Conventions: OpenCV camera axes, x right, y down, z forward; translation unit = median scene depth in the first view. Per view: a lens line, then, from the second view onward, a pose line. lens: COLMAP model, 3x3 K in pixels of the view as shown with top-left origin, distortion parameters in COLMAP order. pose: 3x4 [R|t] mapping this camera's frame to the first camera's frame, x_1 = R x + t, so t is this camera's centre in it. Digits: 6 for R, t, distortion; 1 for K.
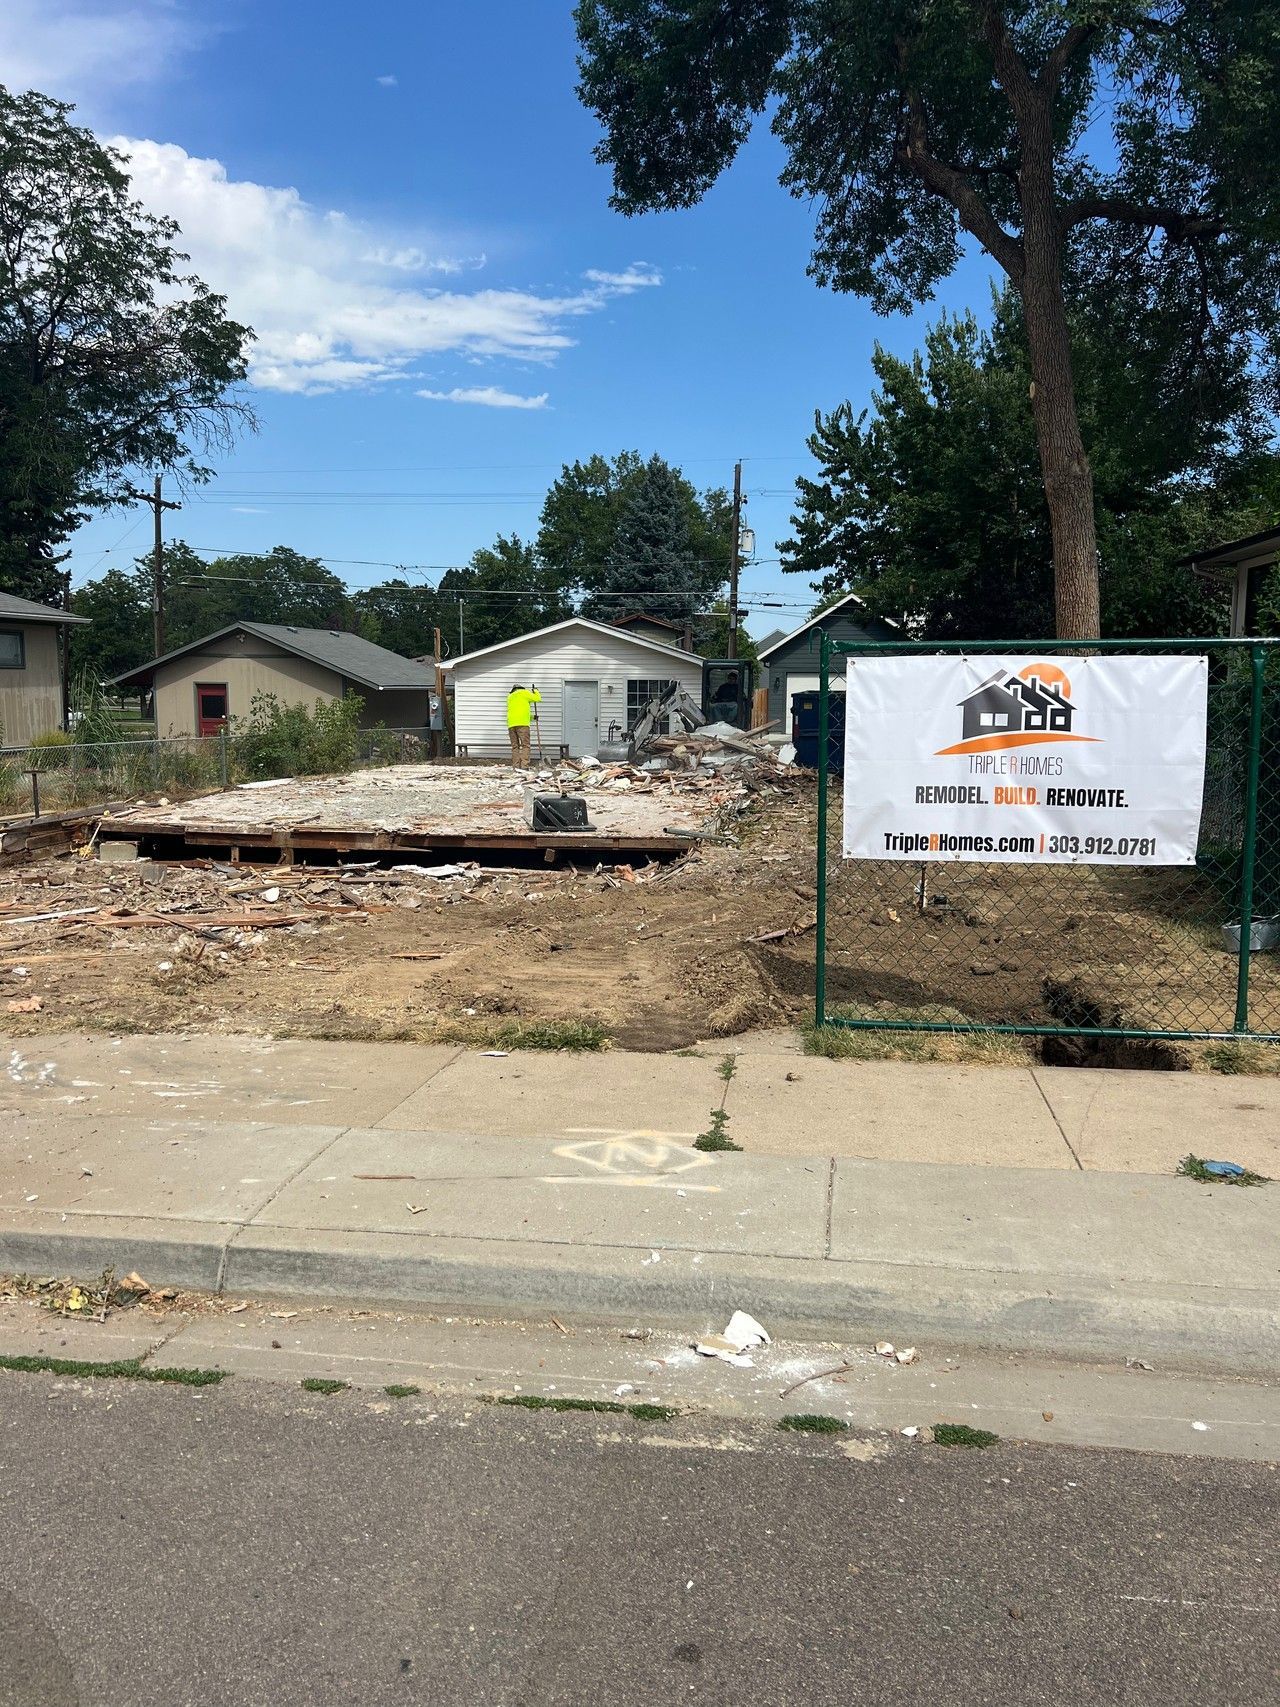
lens RADIAL K [[1291.9, 0, 635.4], [0, 1291.9, 853.0], [0, 0, 1]] dist [0.061287, -0.069272]
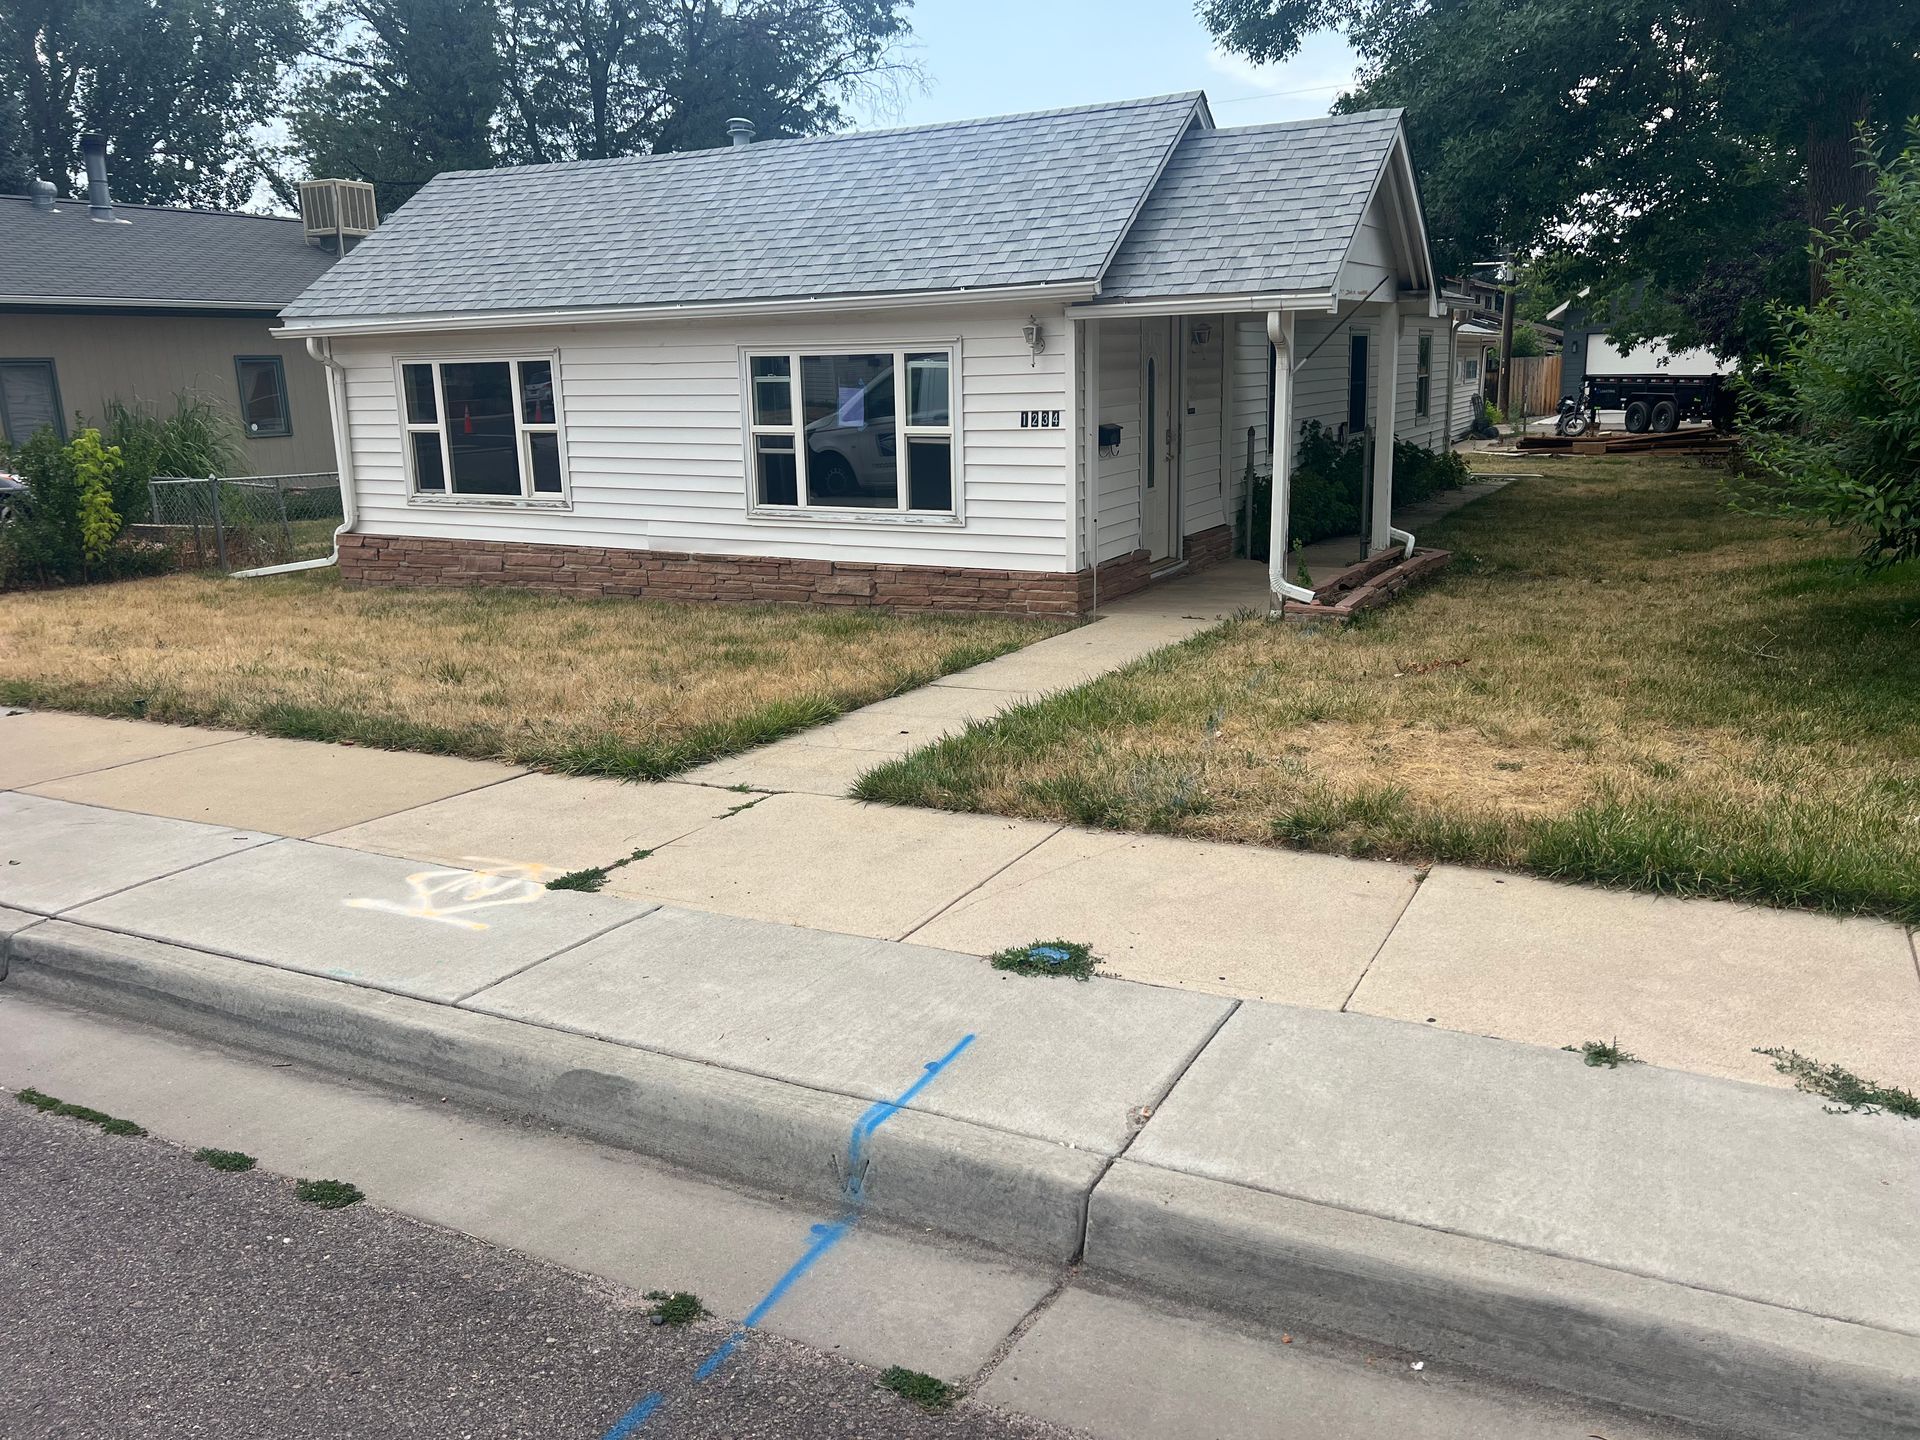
lens RADIAL K [[1453.1, 0, 970.3], [0, 1453.1, 717.1], [0, 0, 1]] dist [0.061287, -0.069272]
pose [[0.940968, 0.040220, -0.336097, 0.122048], [-0.004947, 0.994444, 0.105152, -0.000412], [0.338459, -0.097282, 0.935939, 0.025253]]
